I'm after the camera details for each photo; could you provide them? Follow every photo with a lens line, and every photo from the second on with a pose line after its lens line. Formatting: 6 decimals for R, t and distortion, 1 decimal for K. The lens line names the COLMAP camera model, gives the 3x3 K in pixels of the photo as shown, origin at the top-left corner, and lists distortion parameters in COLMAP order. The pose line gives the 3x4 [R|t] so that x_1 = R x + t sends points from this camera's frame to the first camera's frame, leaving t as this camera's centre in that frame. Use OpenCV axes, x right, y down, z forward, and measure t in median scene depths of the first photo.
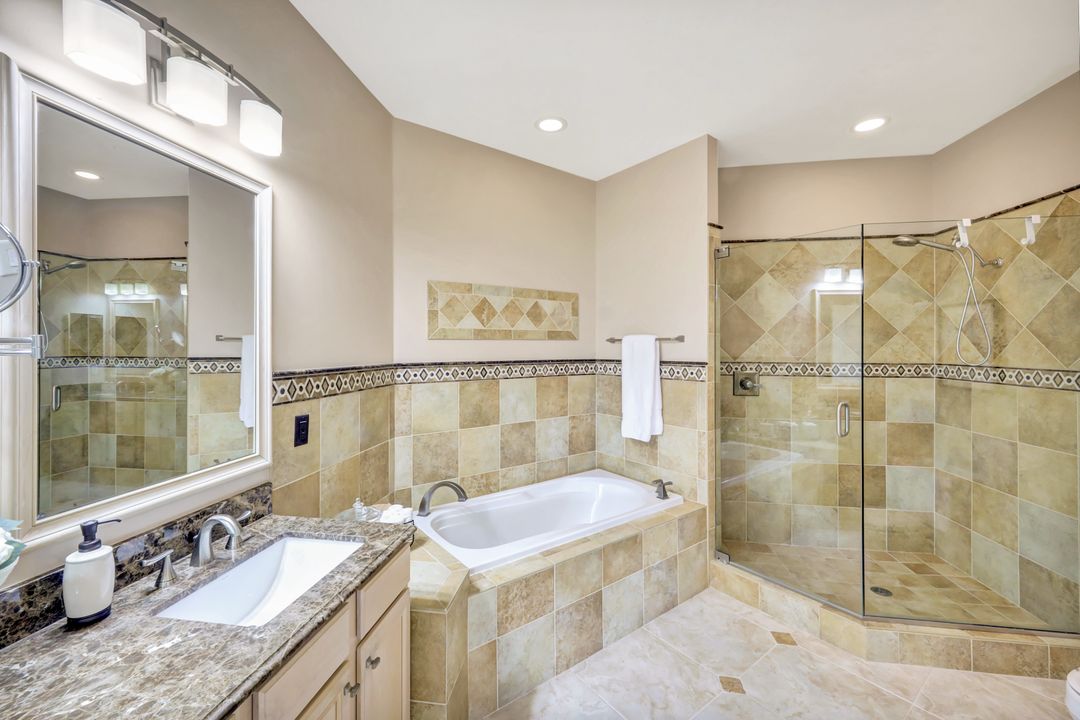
lens RADIAL K [[439.3, 0, 539.0], [0, 439.3, 341.8], [0, 0, 1]] dist [0.001454, -0.000228]
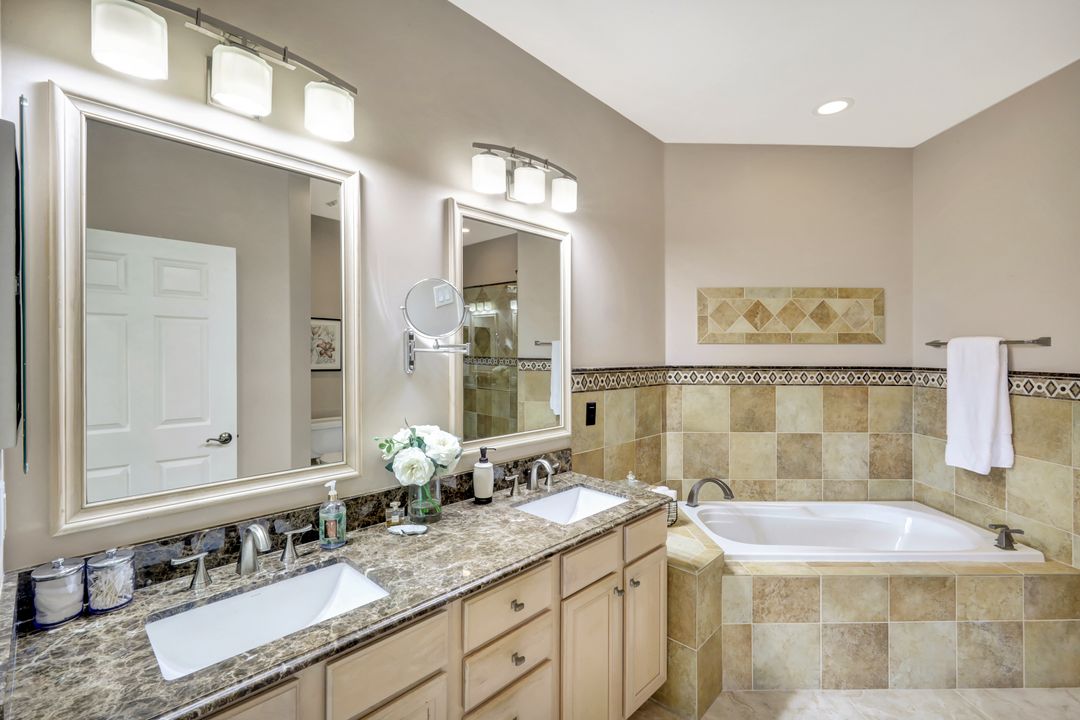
lens RADIAL K [[439.3, 0, 539.0], [0, 439.3, 341.8], [0, 0, 1]] dist [0.001454, -0.000228]
pose [[0.812679, -0.006374, -0.582677, 0.103732], [0.000853, 0.999952, -0.009748, -0.000312], [0.582711, 0.007425, 0.812646, -0.163663]]
